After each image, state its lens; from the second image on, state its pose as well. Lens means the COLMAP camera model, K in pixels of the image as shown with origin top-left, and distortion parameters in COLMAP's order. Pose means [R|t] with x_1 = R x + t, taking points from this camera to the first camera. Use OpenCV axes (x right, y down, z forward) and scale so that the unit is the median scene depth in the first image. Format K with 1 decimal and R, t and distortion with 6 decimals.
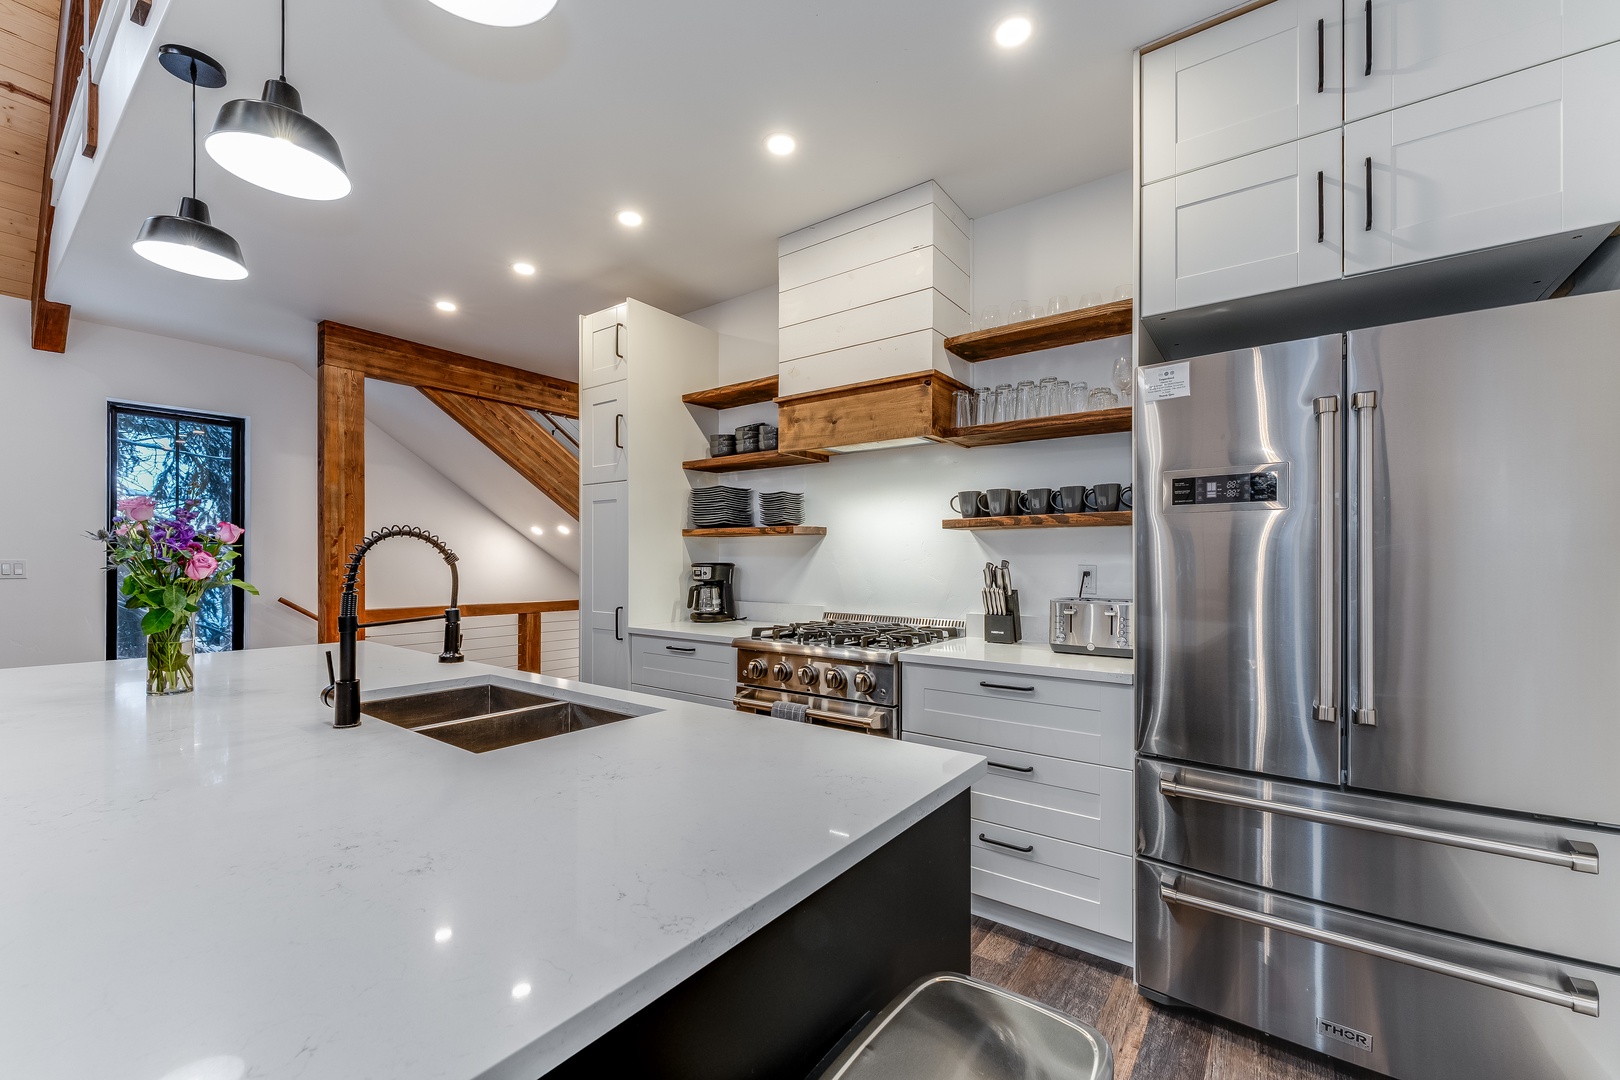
lens RADIAL K [[656.0, 0, 798.6], [0, 656.0, 558.1], [0, 0, 1]] dist [0.001486, 0.000171]
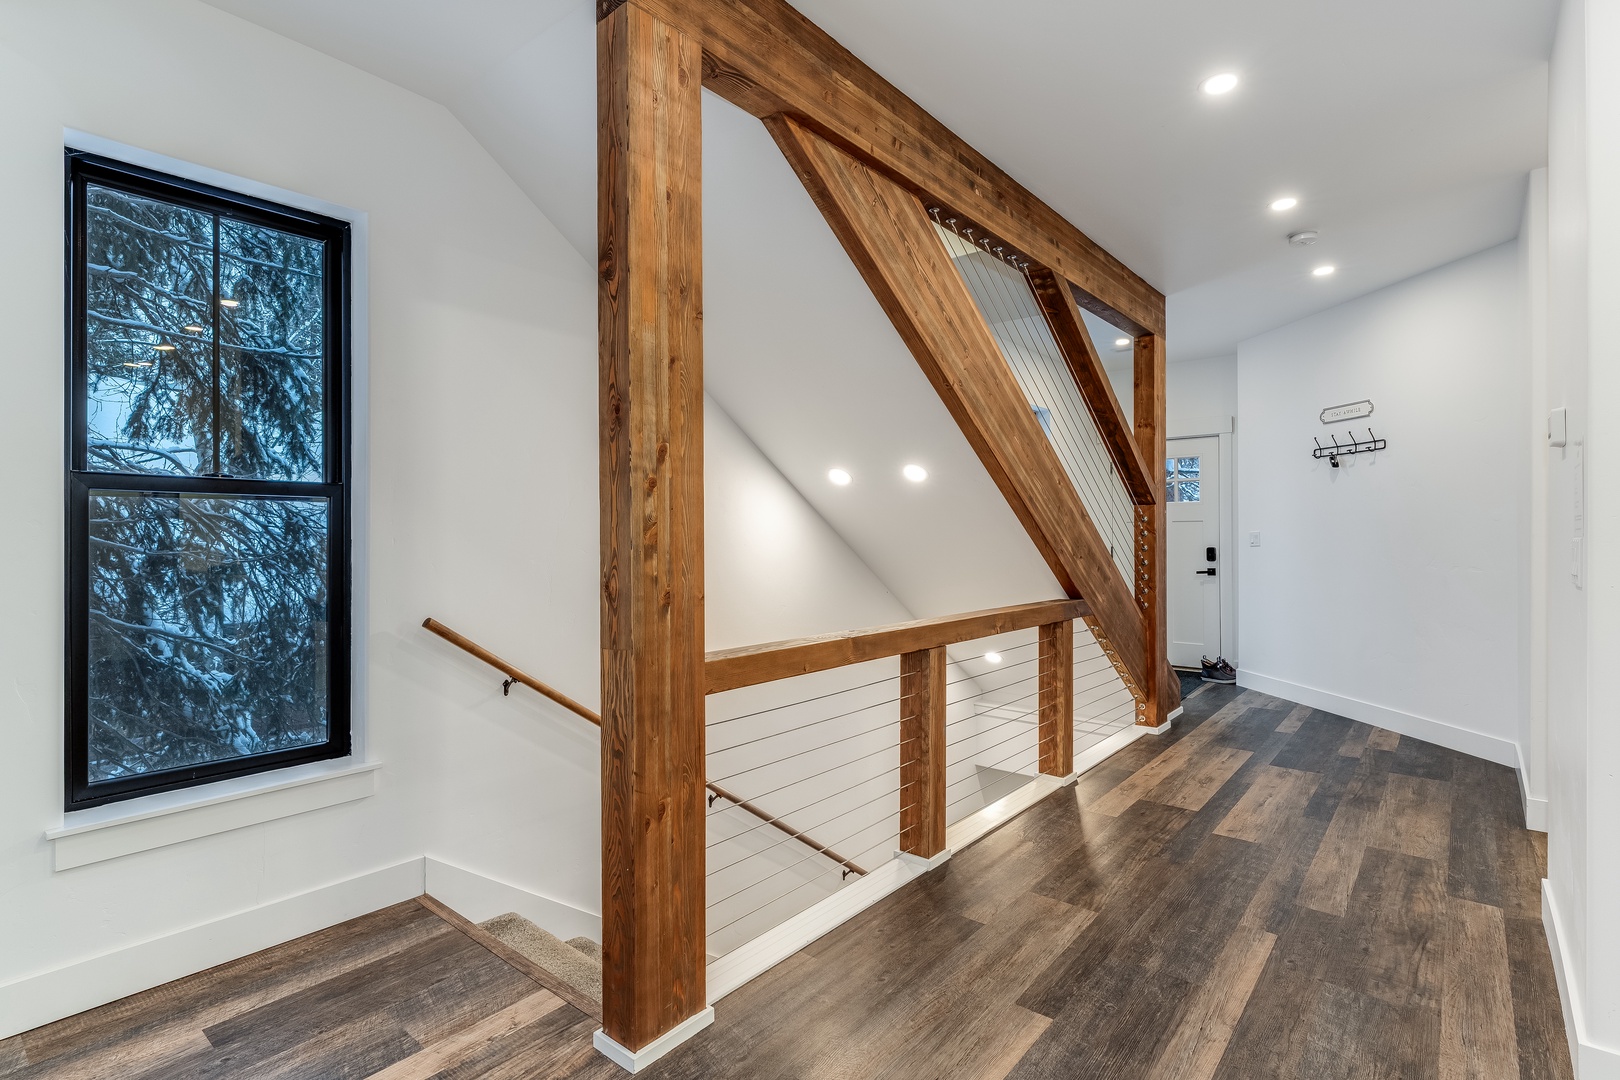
lens RADIAL K [[788.1, 0, 803.0], [0, 788.1, 533.8], [0, 0, 1]] dist [-0.003484, 0.000200]
pose [[0.998886, -0.004988, -0.046920, -0.500705], [0.005098, 0.999985, 0.002224, 0.001984], [0.046908, -0.002460, 0.998896, 0.466824]]
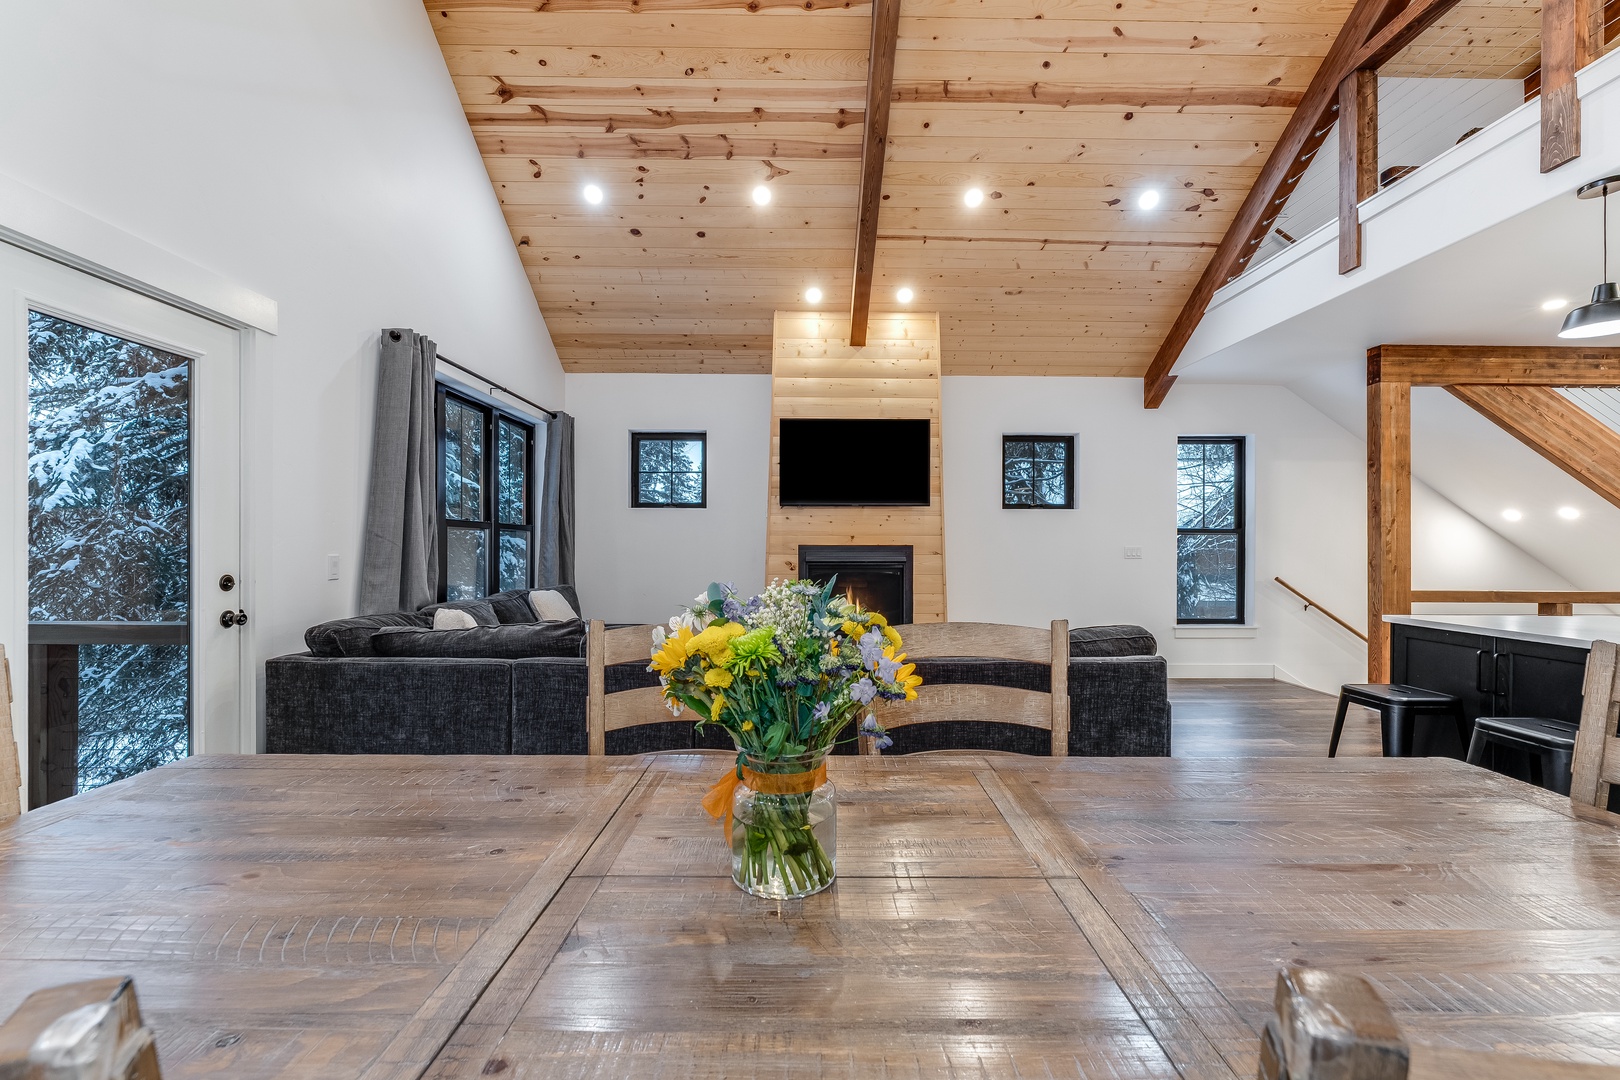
lens RADIAL K [[656.0, 0, 825.5], [0, 656.0, 547.3], [0, 0, 1]] dist [0.001486, 0.000171]
pose [[0.622997, -0.001389, -0.782223, -0.345990], [0.003053, 0.999995, 0.000656, 0.000287], [0.782218, -0.002797, 0.622998, -0.438383]]
